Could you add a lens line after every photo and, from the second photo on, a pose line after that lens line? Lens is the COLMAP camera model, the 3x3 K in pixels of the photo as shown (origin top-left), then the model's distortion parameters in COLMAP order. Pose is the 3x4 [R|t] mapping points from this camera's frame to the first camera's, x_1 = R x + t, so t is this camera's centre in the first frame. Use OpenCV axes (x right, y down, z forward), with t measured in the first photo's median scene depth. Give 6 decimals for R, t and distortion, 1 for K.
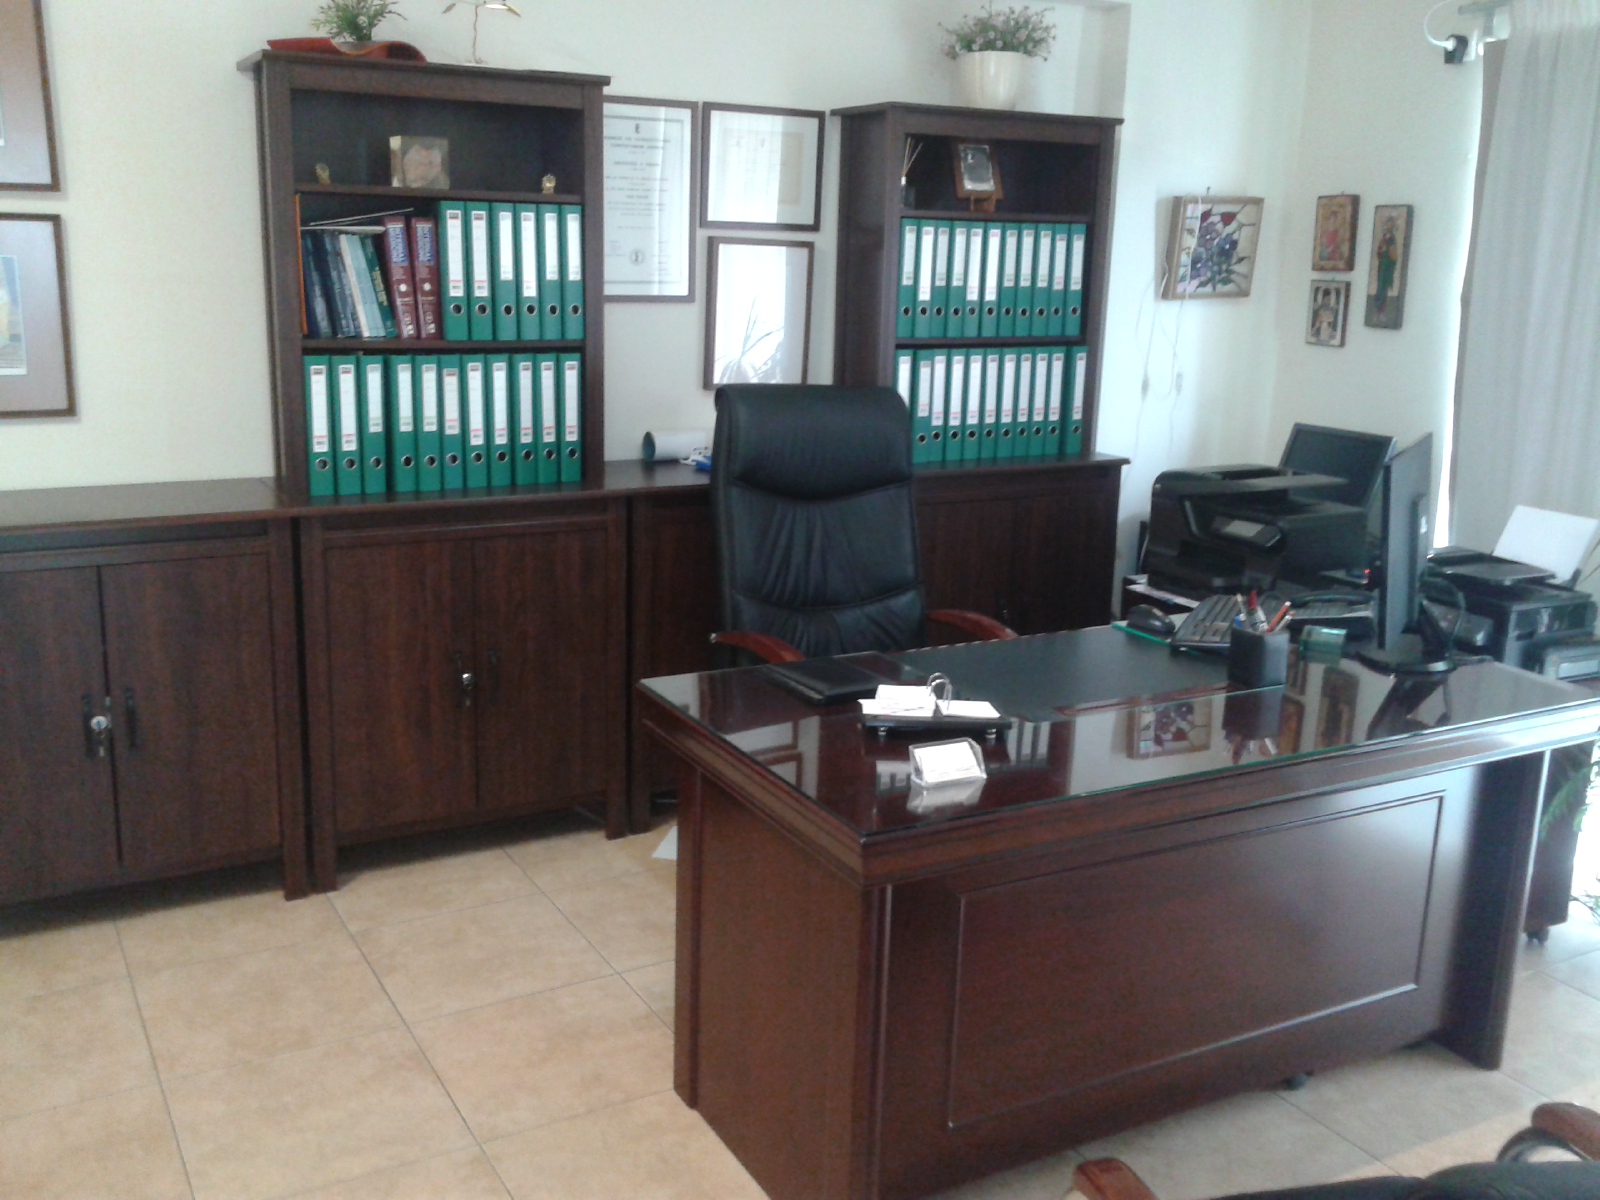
lens RADIAL K [[1445.3, 0, 800.0], [0, 1445.3, 600.0], [0, 0, 1]] dist [0.064262, -0.226350]
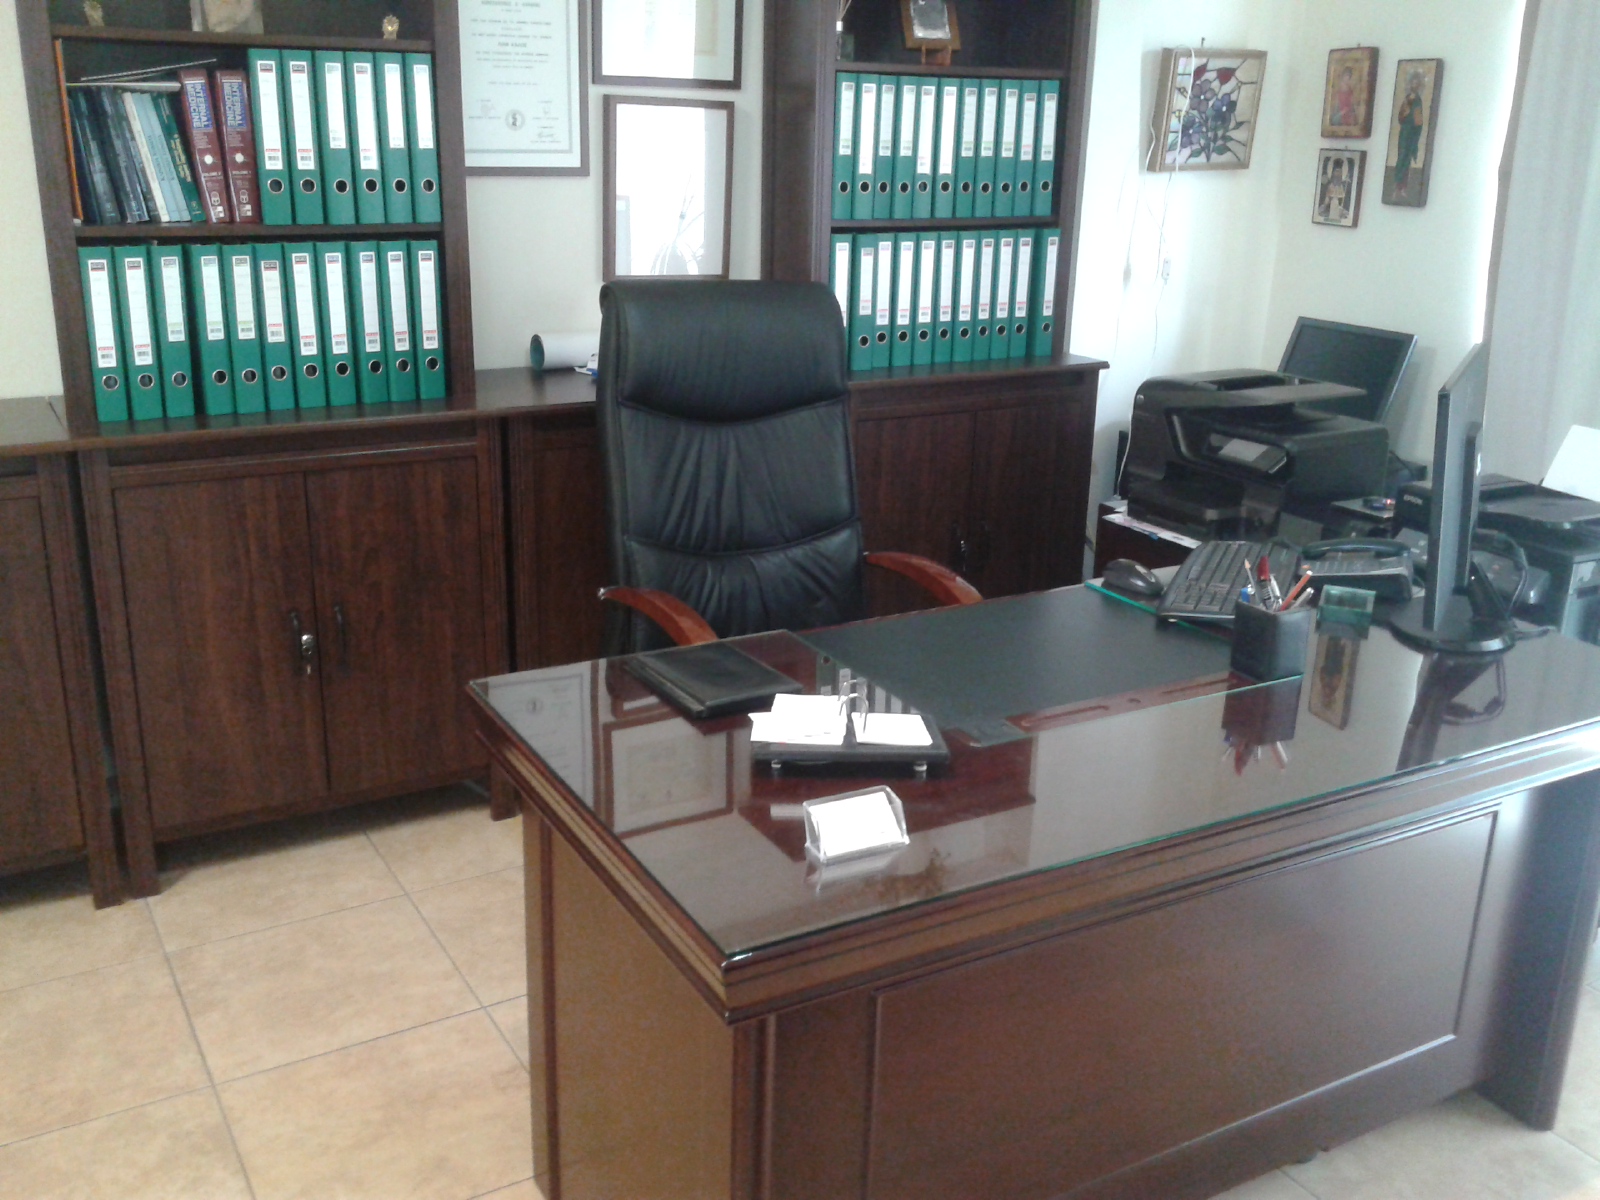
lens RADIAL K [[1499.9, 0, 800.0], [0, 1499.9, 600.0], [0, 0, 1]] dist [0.084952, -0.252848]
pose [[0.999713, -0.007319, 0.022817, 0.030890], [0.005635, 0.997314, 0.073032, -0.029881], [-0.023290, -0.072882, 0.997069, 0.137284]]
